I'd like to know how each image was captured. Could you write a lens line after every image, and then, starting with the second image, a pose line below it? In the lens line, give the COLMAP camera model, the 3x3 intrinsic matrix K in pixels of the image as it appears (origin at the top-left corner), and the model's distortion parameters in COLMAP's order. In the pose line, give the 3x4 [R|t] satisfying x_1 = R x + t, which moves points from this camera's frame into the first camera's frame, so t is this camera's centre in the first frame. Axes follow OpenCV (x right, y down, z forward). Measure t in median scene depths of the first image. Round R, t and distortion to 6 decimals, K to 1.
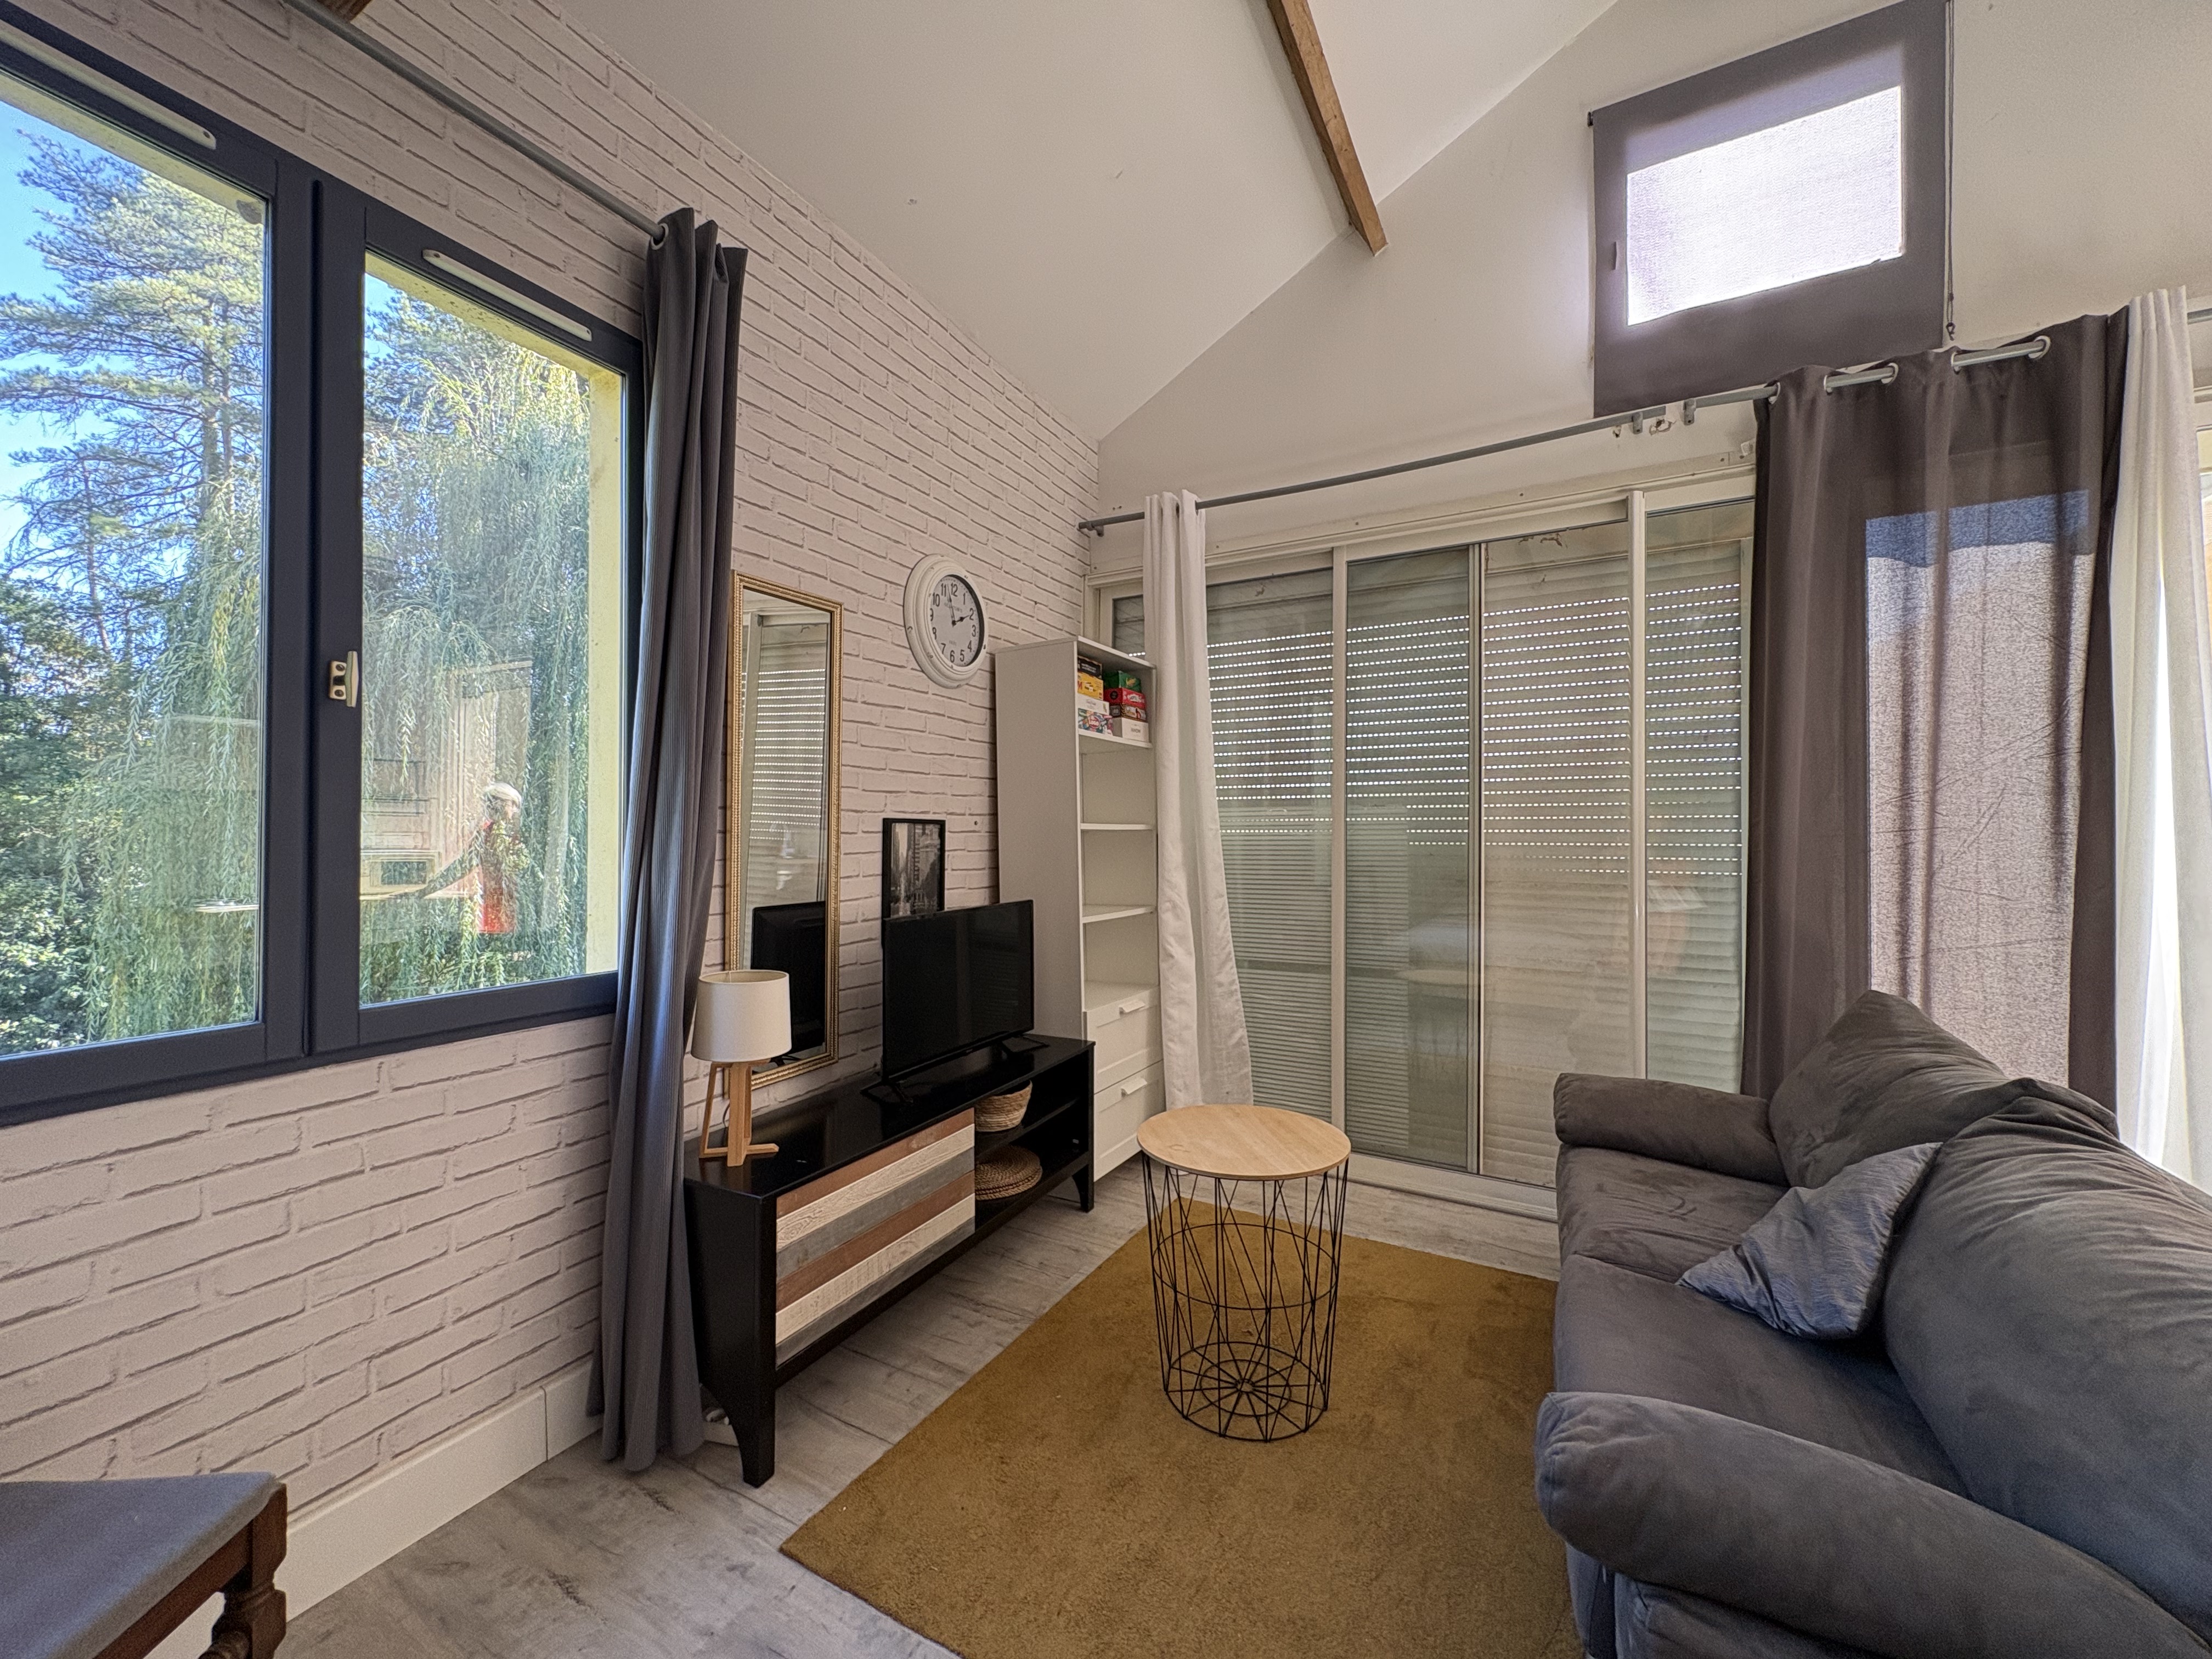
lens RADIAL K [[883.5, 0, 1106.0], [0, 883.5, 829.5], [0, 0, 1]] dist [-0.000604, 0.000231]
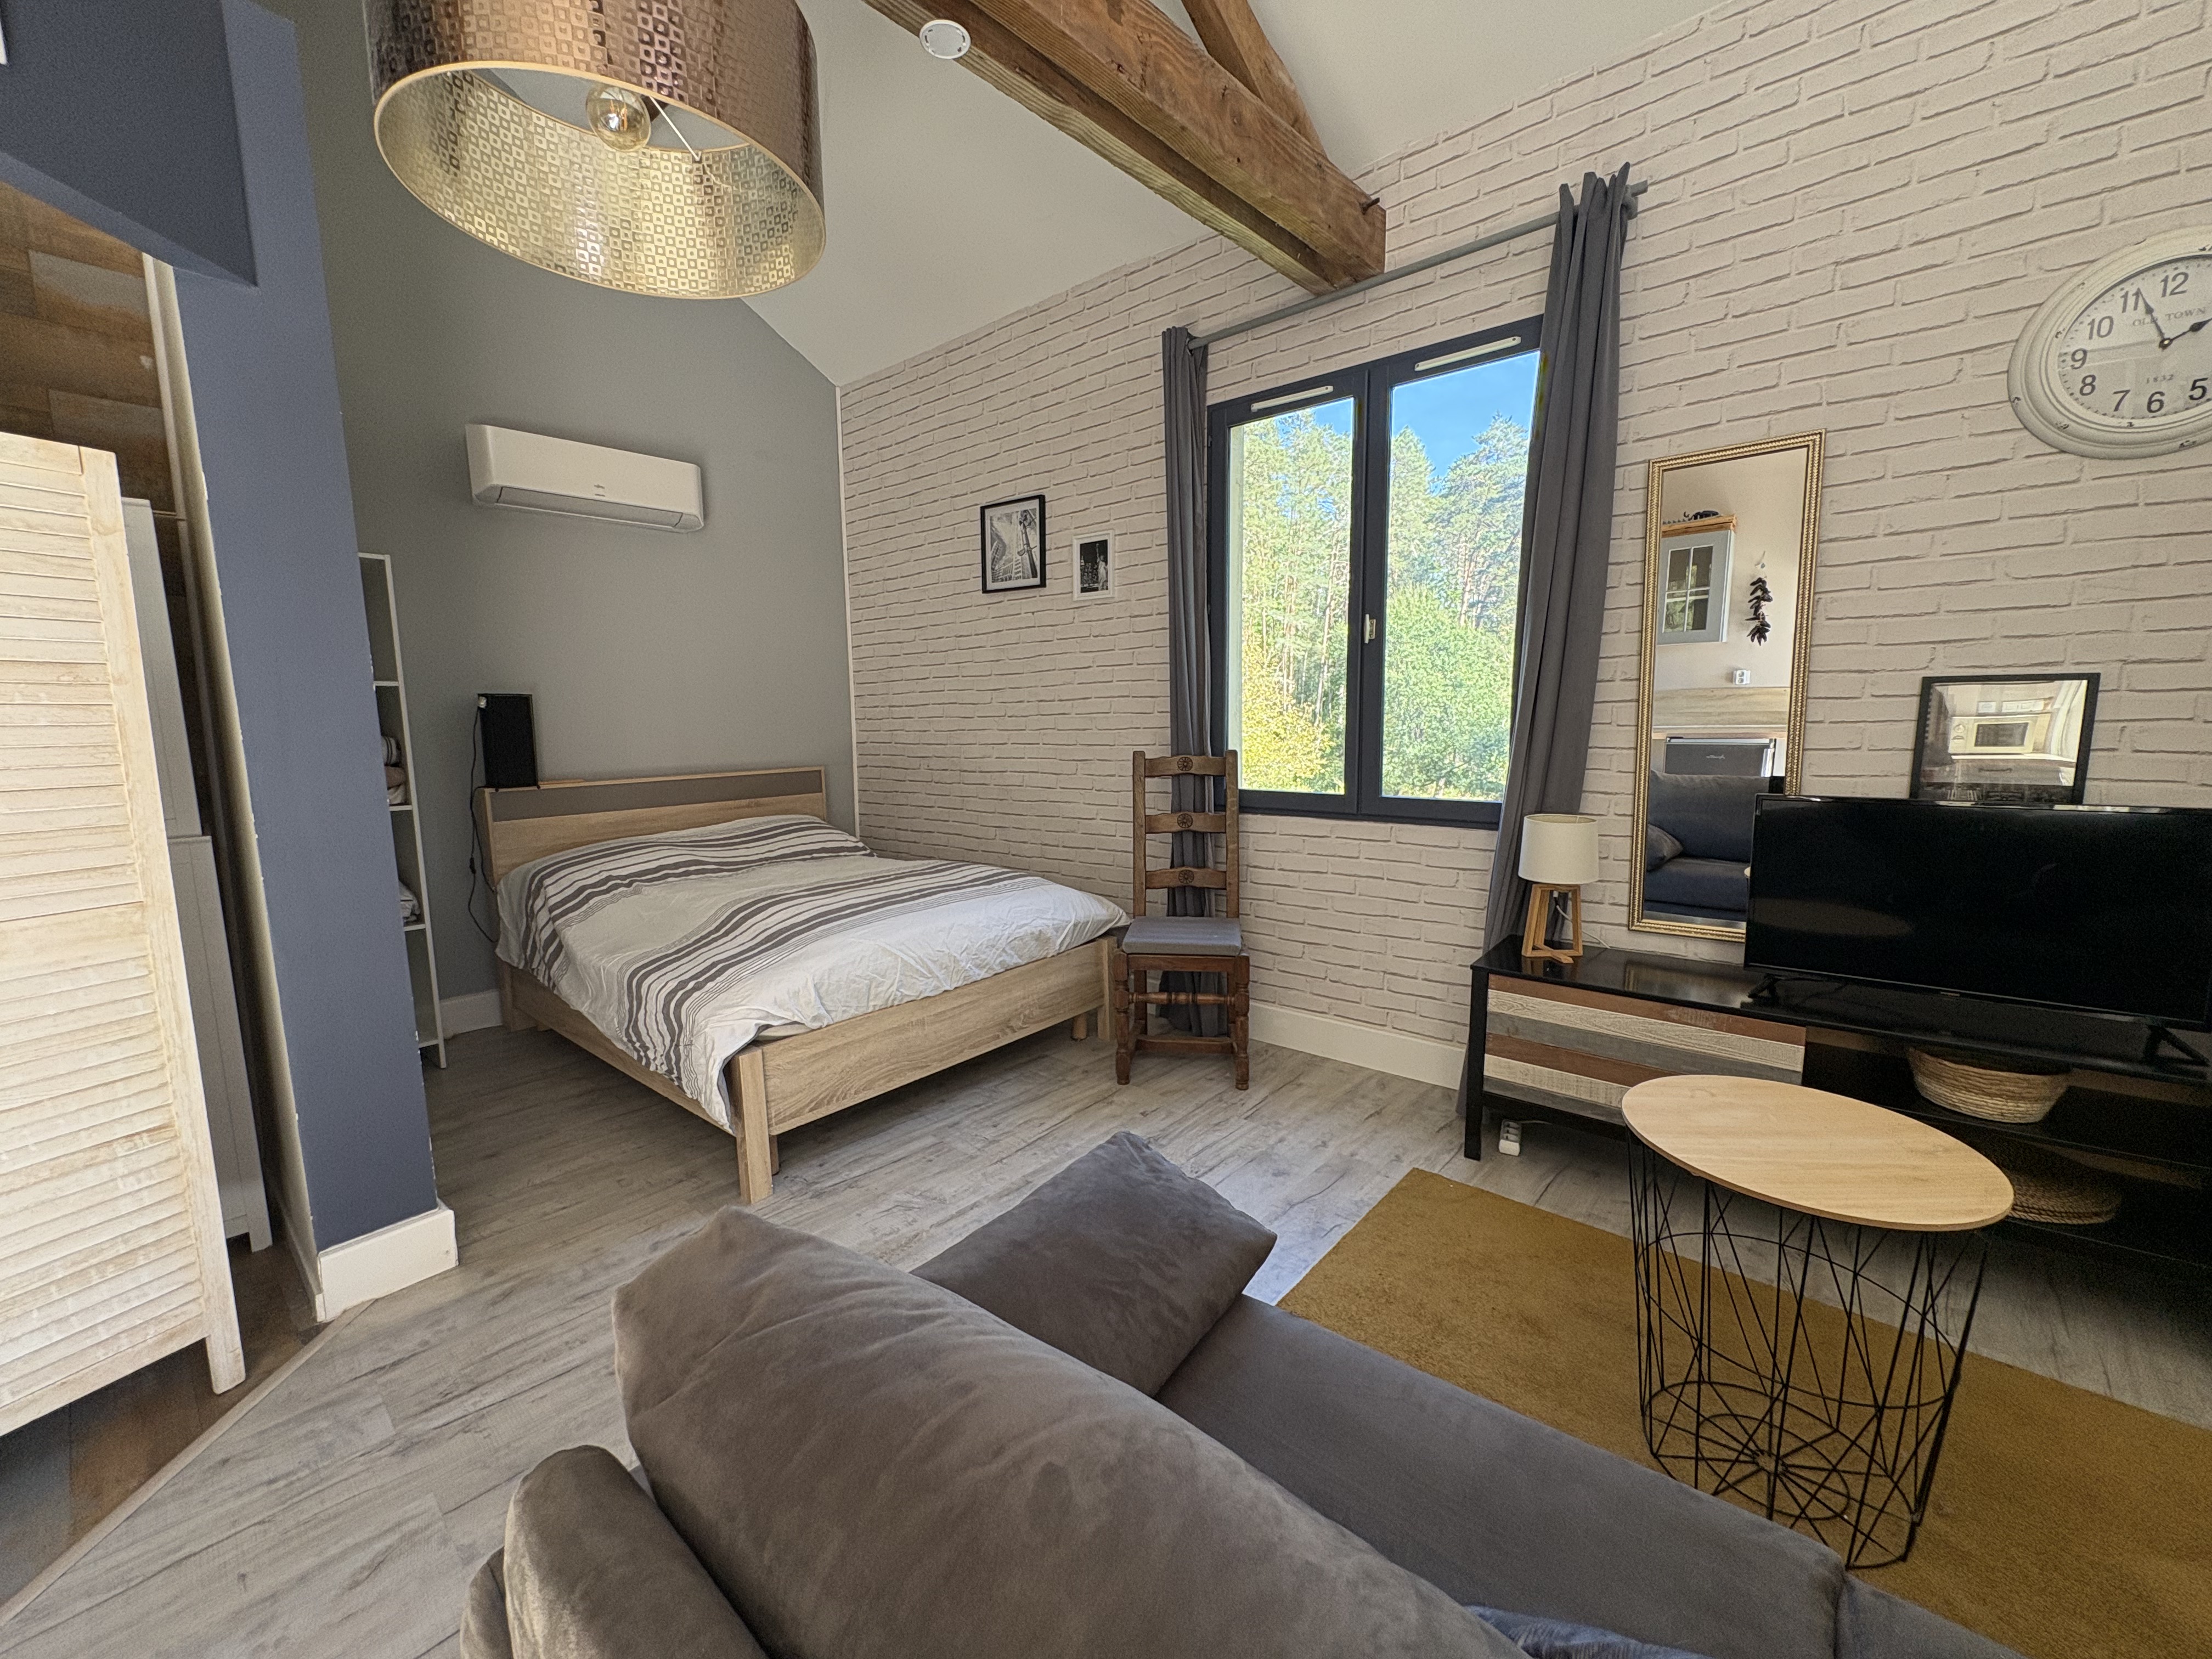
lens RADIAL K [[883.5, 0, 1103.9], [0, 883.5, 831.3], [0, 0, 1]] dist [-0.000598, -0.000129]
pose [[-0.213015, 0.131211, -0.968198, 0.618287], [0.019180, 0.991312, 0.130124, 0.006325], [0.976861, 0.009149, -0.213681, 0.419010]]
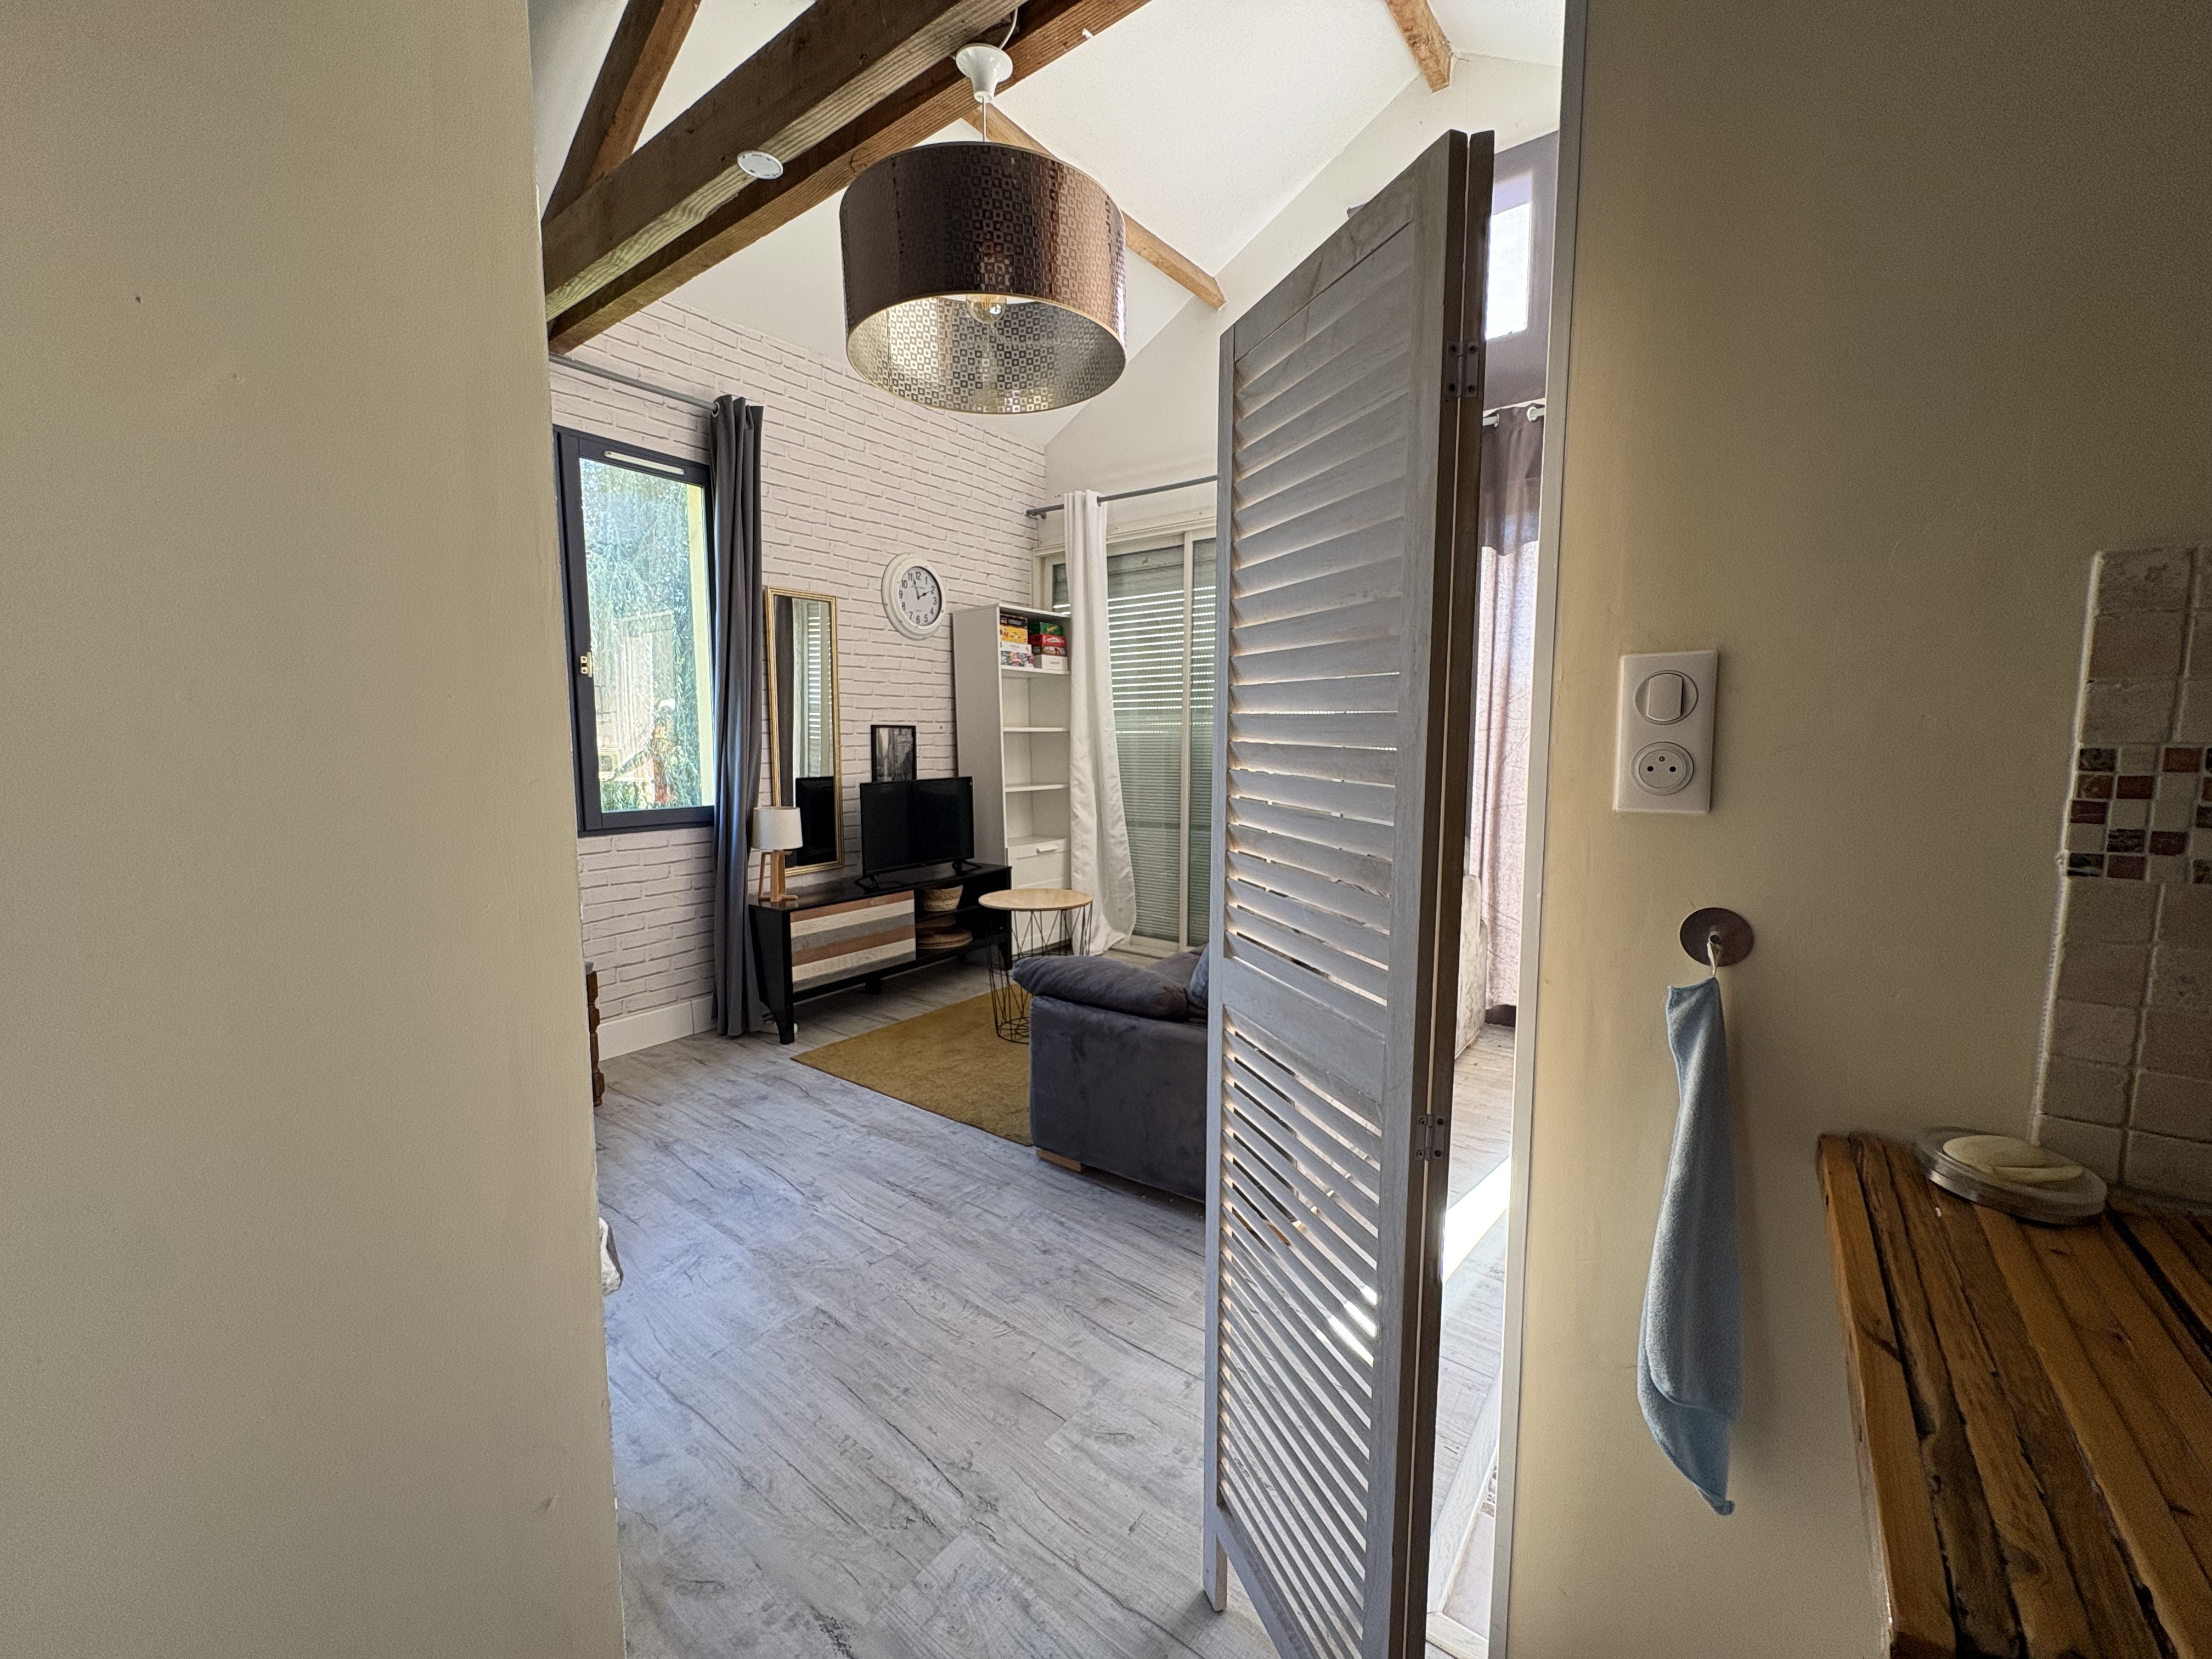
lens RADIAL K [[883.5, 0, 1103.9], [0, 883.5, 831.3], [0, 0, 1]] dist [-0.000598, -0.000129]
pose [[0.989894, 0.010553, -0.141413, 0.374364], [0.004948, 0.994049, 0.108818, 0.006978], [0.141720, -0.108419, 0.983952, -0.525032]]
